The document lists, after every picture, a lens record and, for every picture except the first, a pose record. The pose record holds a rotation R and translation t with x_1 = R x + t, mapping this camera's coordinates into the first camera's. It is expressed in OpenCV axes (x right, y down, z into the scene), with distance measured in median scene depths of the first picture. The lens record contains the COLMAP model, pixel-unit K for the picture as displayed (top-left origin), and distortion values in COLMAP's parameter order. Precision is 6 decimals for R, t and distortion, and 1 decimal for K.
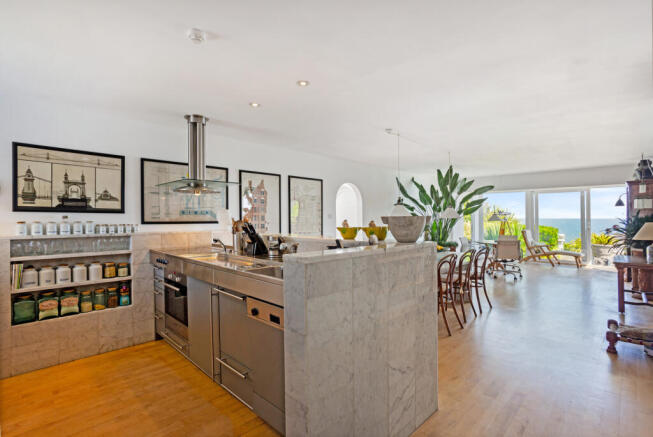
lens RADIAL K [[316.3, 0, 314.8], [0, 316.3, 220.8], [0, 0, 1]] dist [-0.051367, 0.026412]
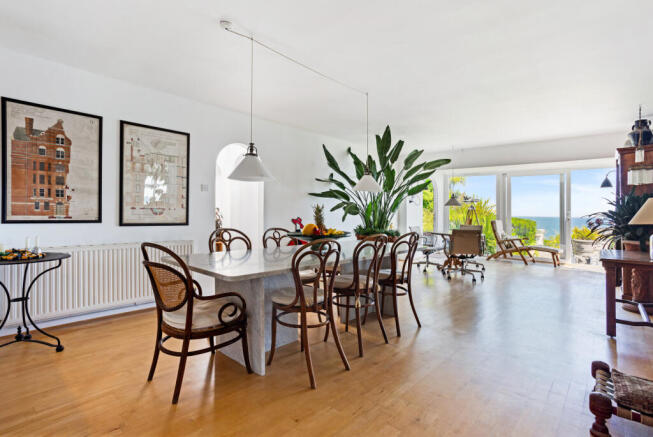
lens RADIAL K [[310.0, 0, 326.5], [0, 310.0, 218.5], [0, 0, 1]] dist [-0.014653, 0.000777]
pose [[0.998493, 0.017404, 0.052053, 0.473612], [-0.017530, 0.999844, 0.001976, 0.078916], [-0.052010, -0.002885, 0.998642, 0.515131]]
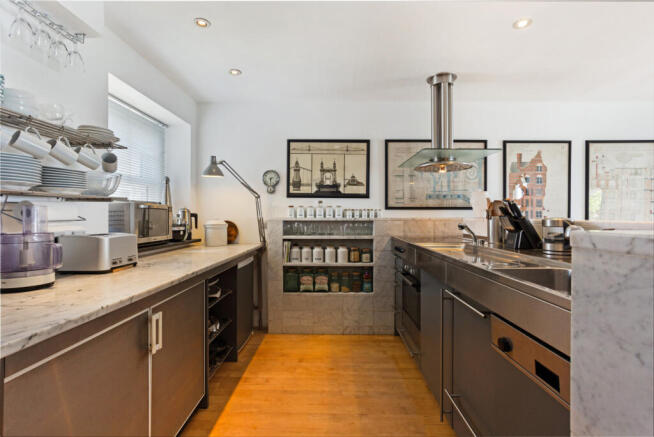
lens RADIAL K [[316.8, 0, 315.3], [0, 316.8, 220.8], [0, 0, 1]] dist [-0.051367, 0.026412]
pose [[0.698627, 0.017511, -0.715272, -0.018569], [-0.008034, 0.999829, 0.016631, 0.033271], [0.715441, -0.005872, 0.698648, 0.191015]]
